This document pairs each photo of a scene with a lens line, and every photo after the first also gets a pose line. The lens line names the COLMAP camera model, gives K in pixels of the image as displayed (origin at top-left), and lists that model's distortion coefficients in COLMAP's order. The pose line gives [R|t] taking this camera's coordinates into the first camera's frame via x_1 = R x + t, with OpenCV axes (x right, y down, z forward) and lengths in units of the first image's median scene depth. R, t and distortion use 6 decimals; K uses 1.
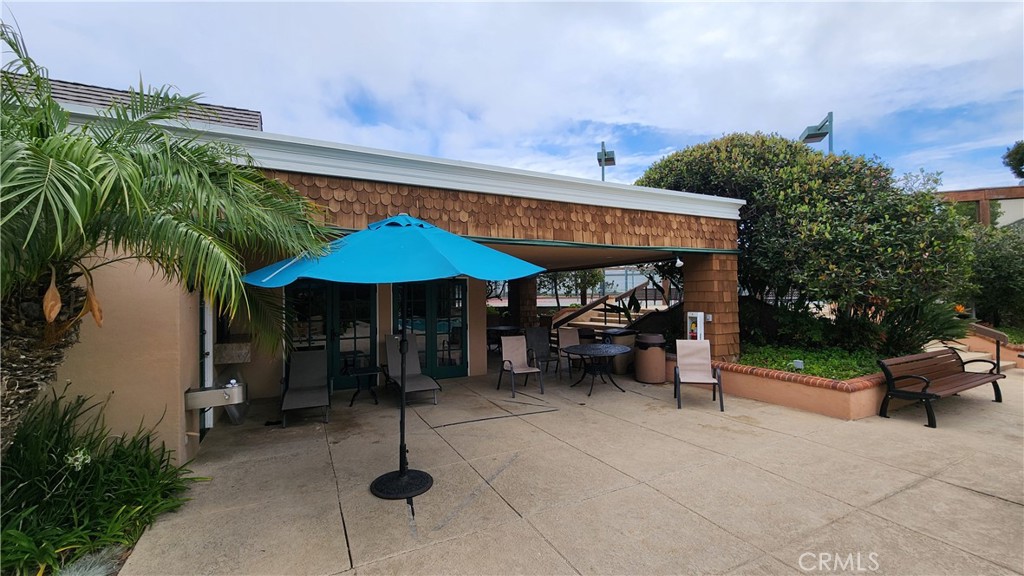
lens RADIAL K [[416.2, 0, 508.8], [0, 416.2, 286.3], [0, 0, 1]] dist [0.001655, -0.000492]
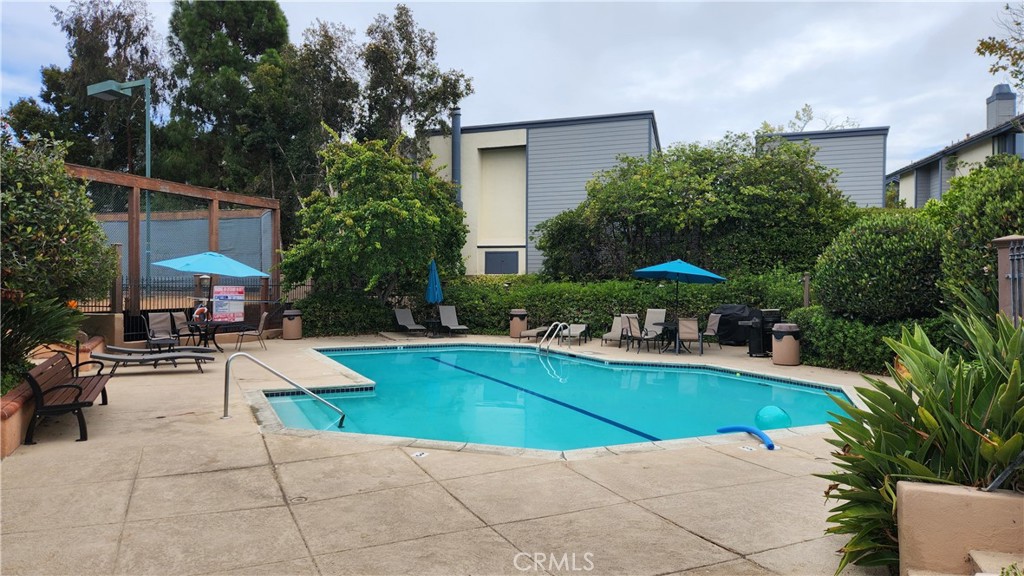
lens RADIAL K [[678.7, 0, 512.0], [0, 678.7, 288.0], [0, 0, 1]] dist [0.061895, -0.001556]
pose [[0.022052, 0.007508, 0.999729, -0.363472], [-0.026834, 0.999616, -0.006915, 0.005625], [-0.999397, -0.026674, 0.022245, 0.071899]]
